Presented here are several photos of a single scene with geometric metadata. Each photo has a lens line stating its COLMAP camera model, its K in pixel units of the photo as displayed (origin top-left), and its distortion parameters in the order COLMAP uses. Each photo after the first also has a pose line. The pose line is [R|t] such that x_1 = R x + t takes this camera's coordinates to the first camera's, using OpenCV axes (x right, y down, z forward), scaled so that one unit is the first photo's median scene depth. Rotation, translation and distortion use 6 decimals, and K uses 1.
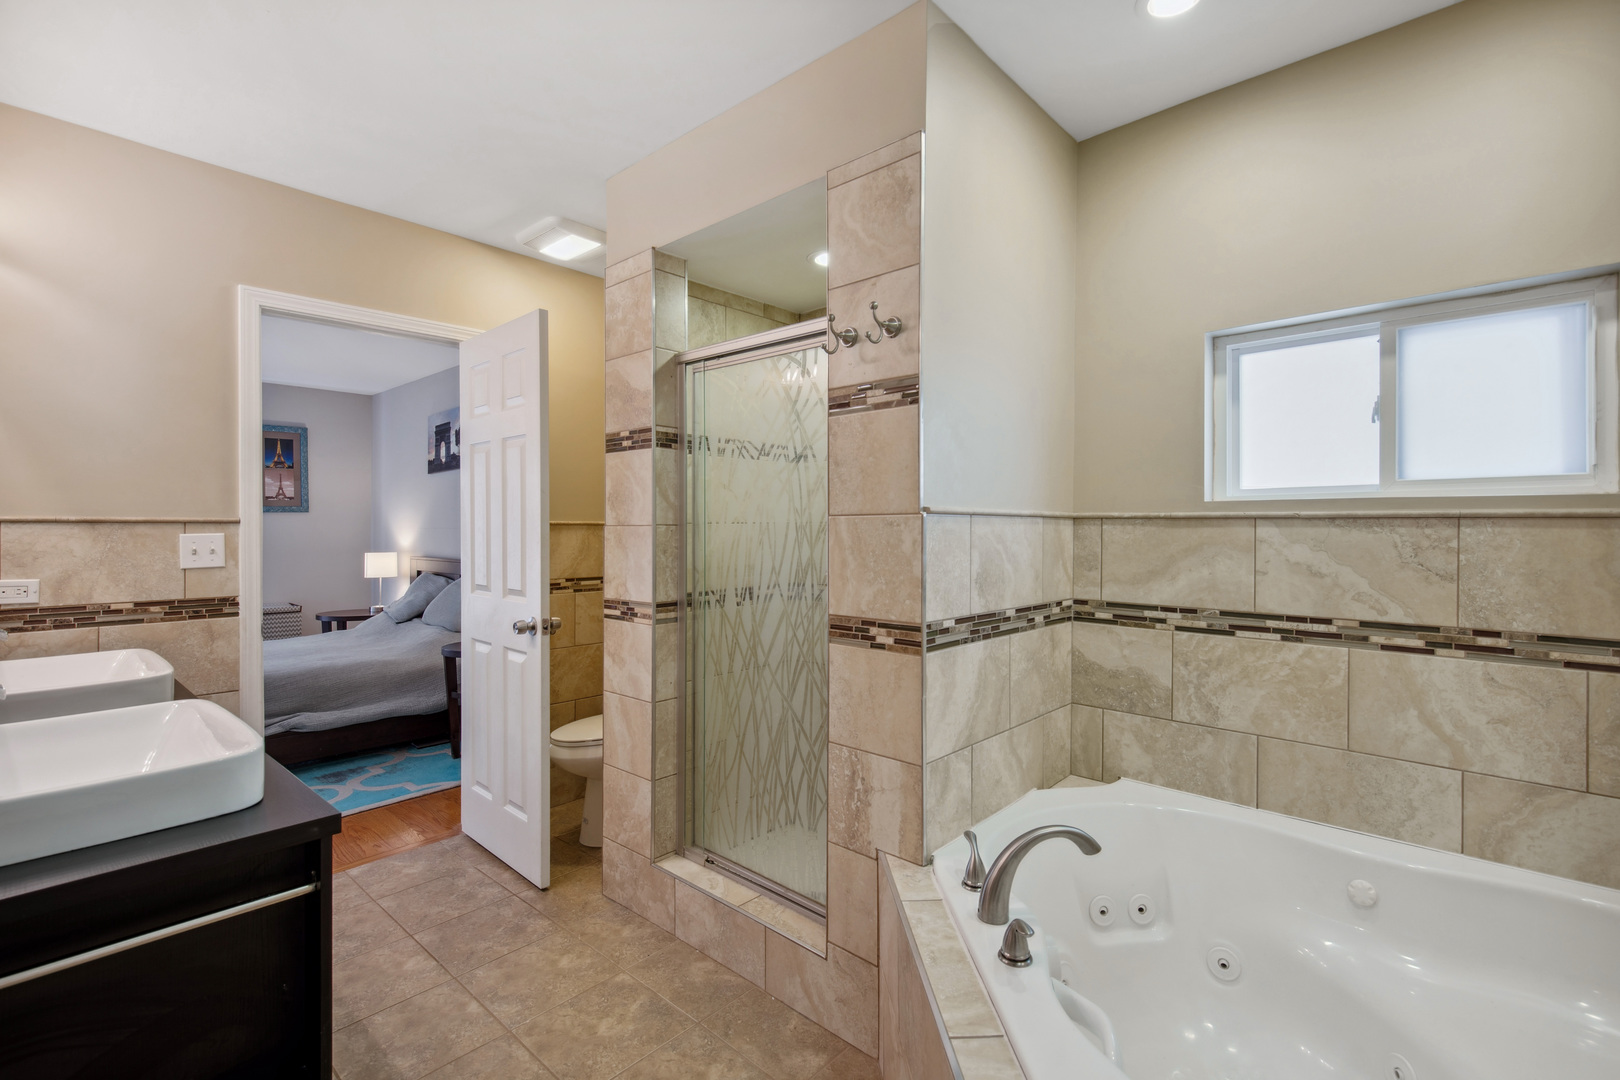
lens RADIAL K [[723.9, 0, 820.5], [0, 723.9, 533.5], [0, 0, 1]] dist [0.004310, -0.002565]
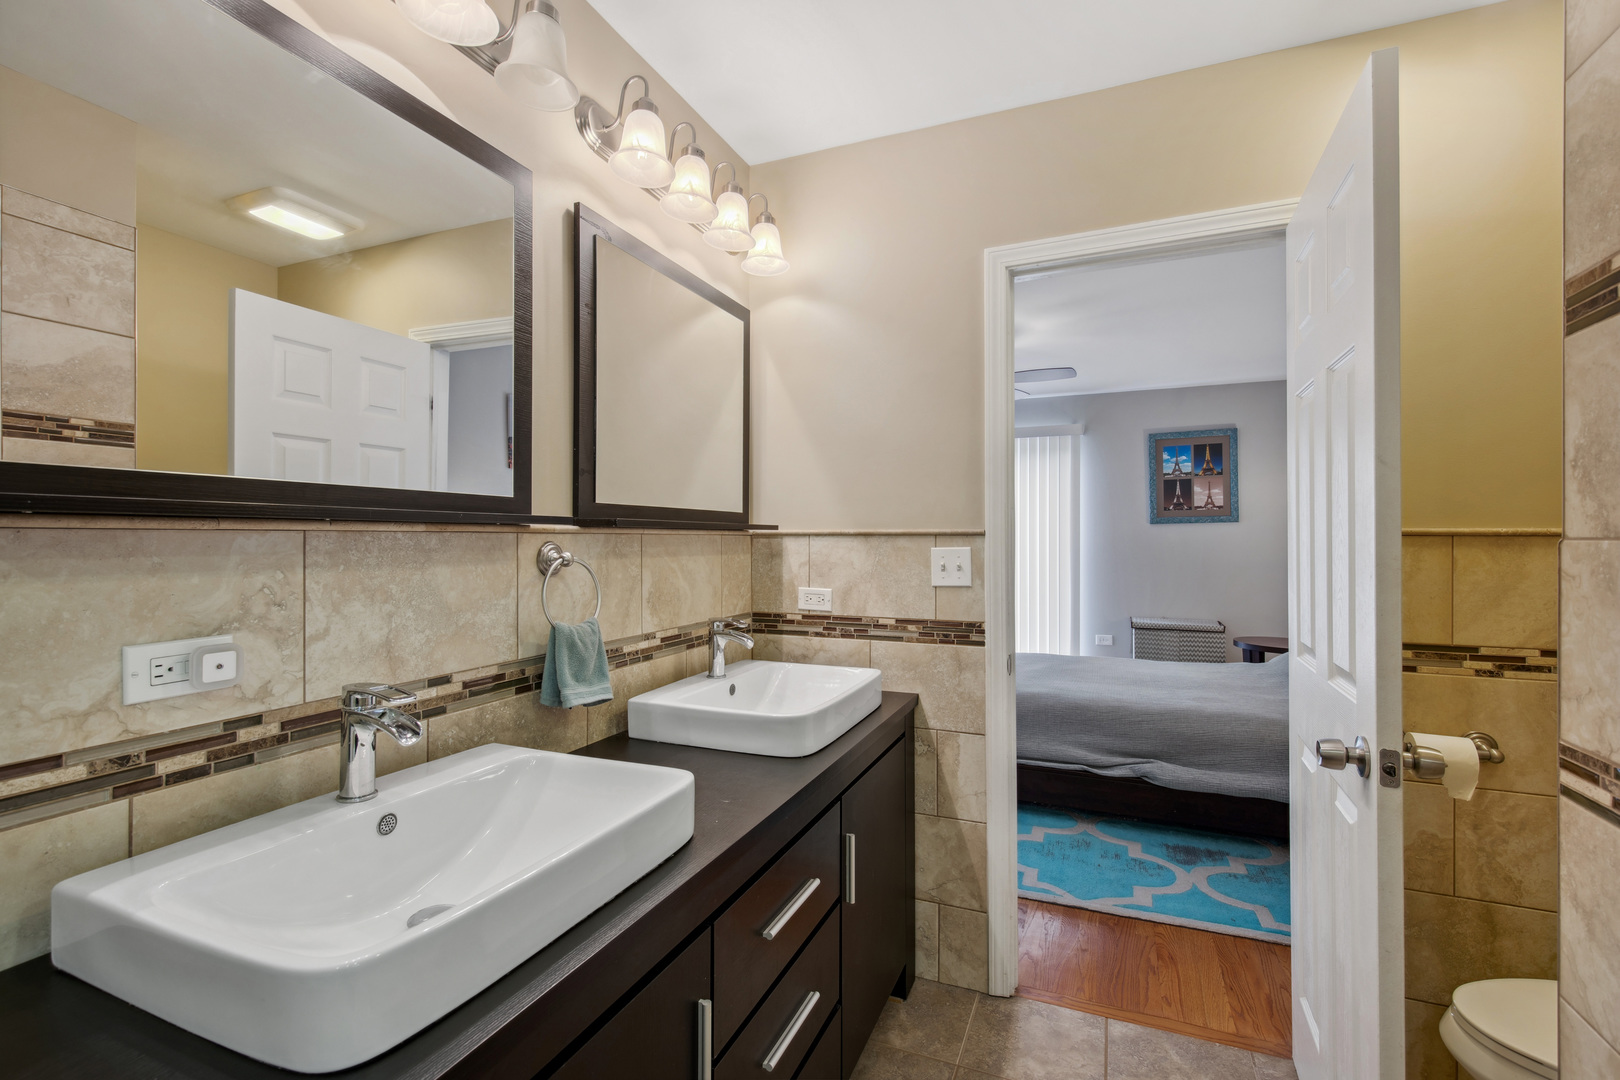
lens RADIAL K [[723.9, 0, 805.6], [0, 723.9, 536.2], [0, 0, 1]] dist [0.004310, -0.002565]
pose [[0.319791, -0.001973, -0.947486, -0.089111], [-0.008681, 0.999950, -0.005012, -0.008125], [0.947448, 0.009828, 0.319757, 0.613532]]
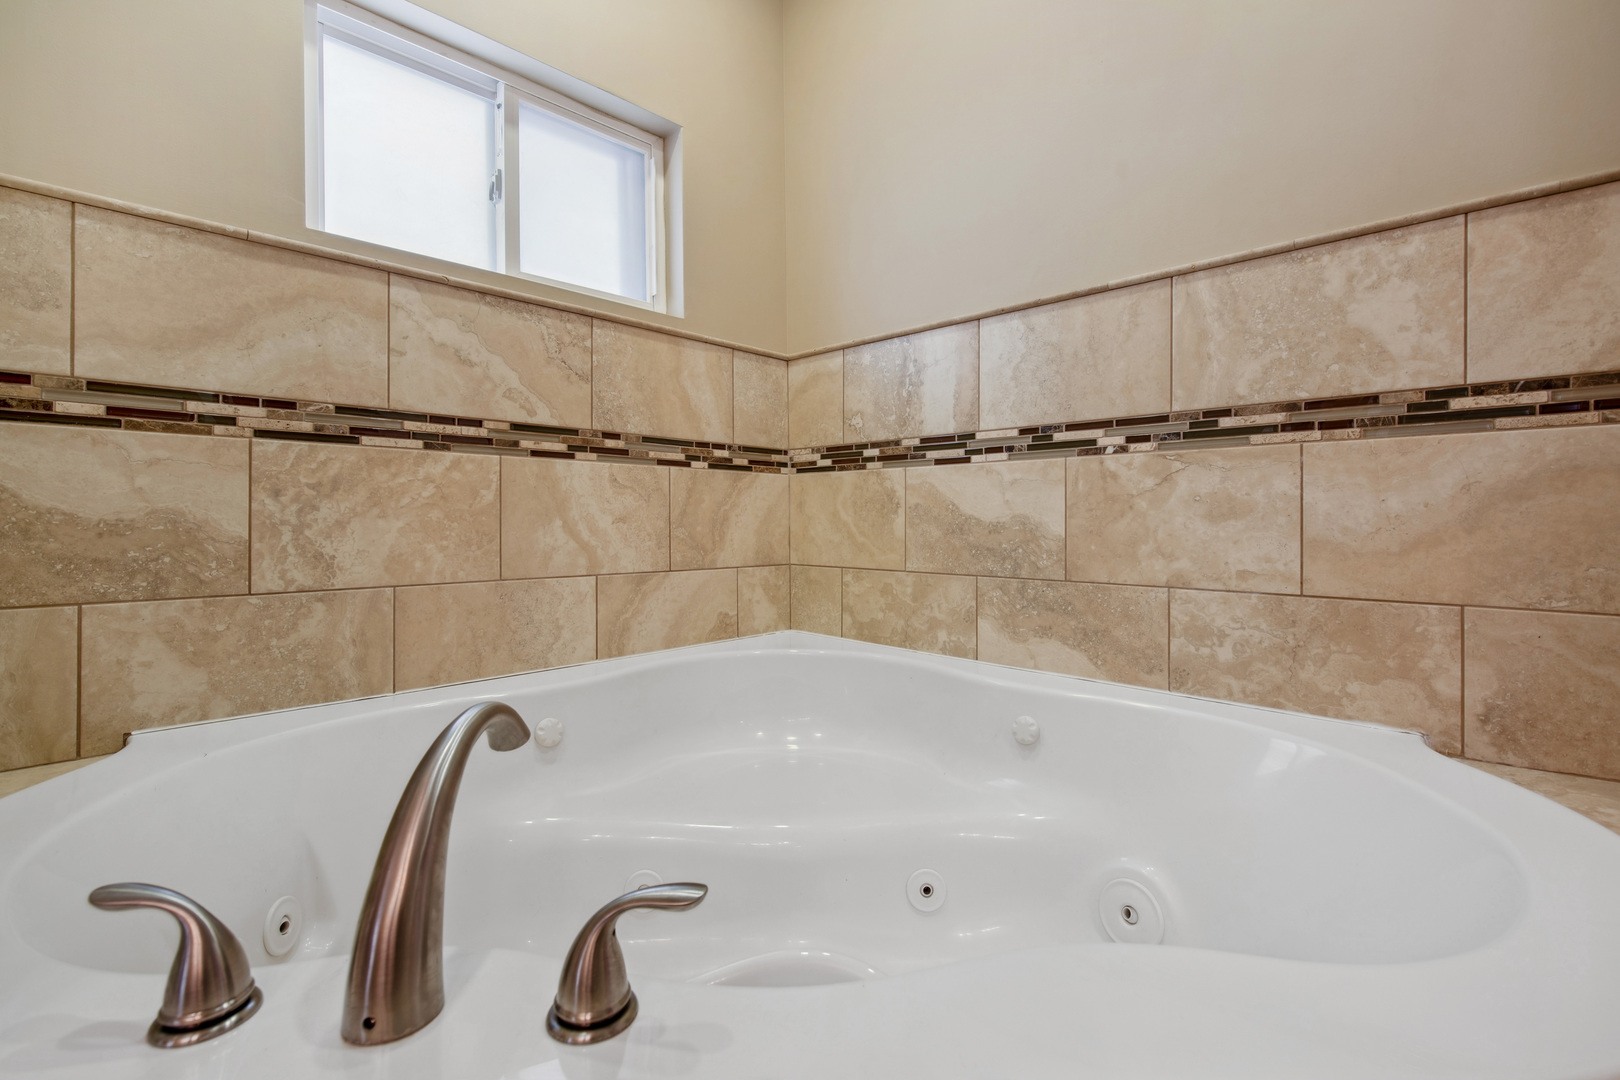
lens RADIAL K [[723.9, 0, 798.9], [0, 723.9, 529.6], [0, 0, 1]] dist [0.004310, -0.002565]
pose [[0.049551, -0.009206, 0.998729, -0.064235], [0.010544, 0.999907, 0.008694, 0.198535], [-0.998716, 0.010100, 0.049643, 0.516334]]
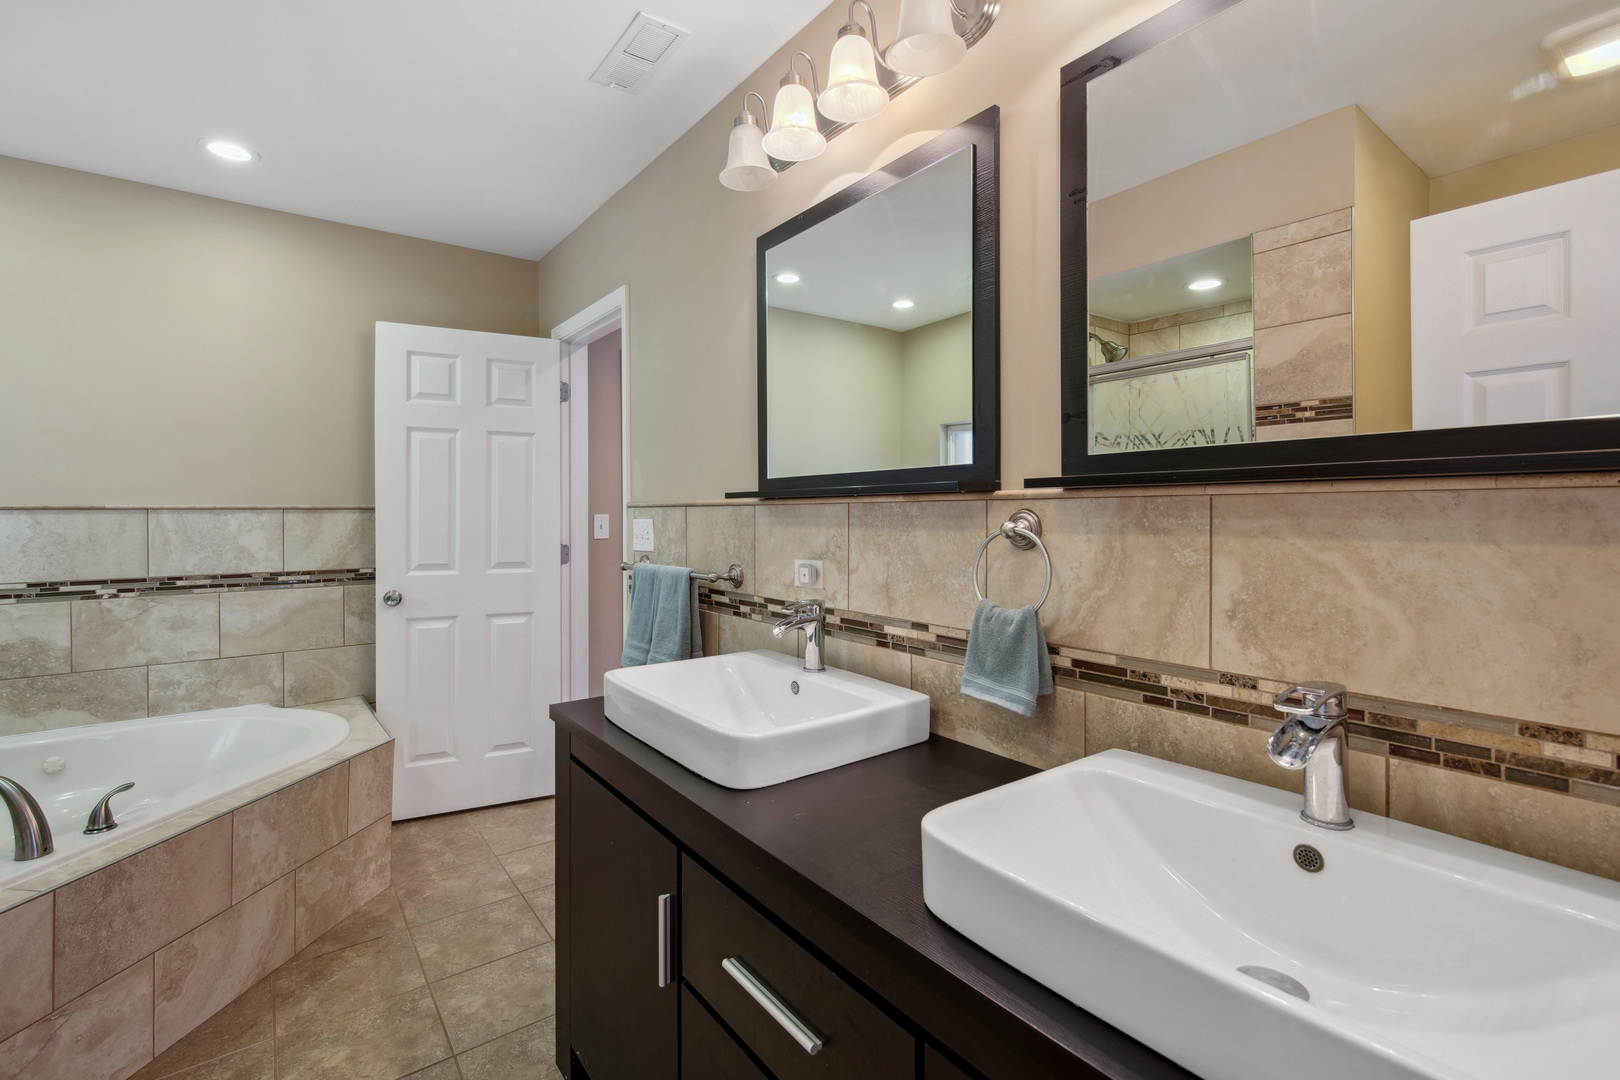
lens RADIAL K [[723.9, 0, 826.7], [0, 723.9, 504.2], [0, 0, 1]] dist [0.004310, -0.002565]
pose [[-0.983197, 0.011147, 0.182205, -0.815595], [0.011203, 0.999937, -0.000722, -0.009777], [-0.182201, 0.001332, -0.983260, 1.253963]]
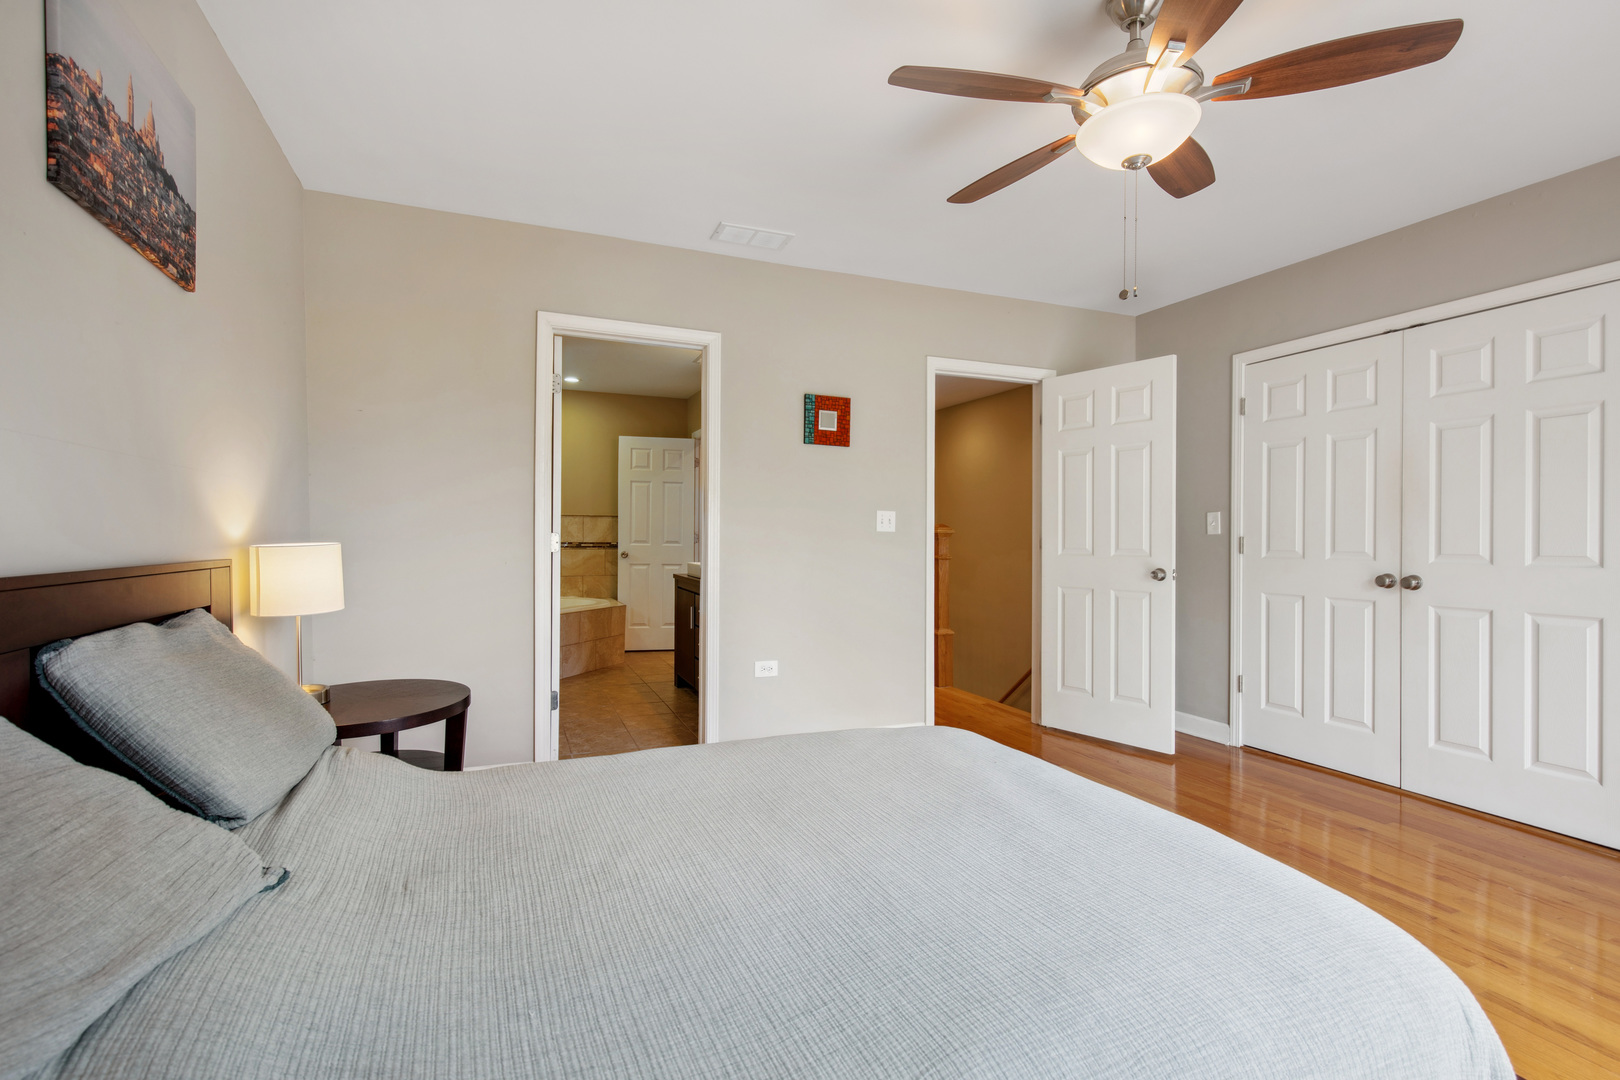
lens RADIAL K [[723.9, 0, 799.3], [0, 723.9, 538.0], [0, 0, 1]] dist [0.004310, -0.002565]
pose [[-0.893509, -0.008499, 0.448965, -1.890197], [-0.003475, 0.999922, 0.012014, 0.045055], [-0.449032, 0.009174, -0.893469, 2.576413]]
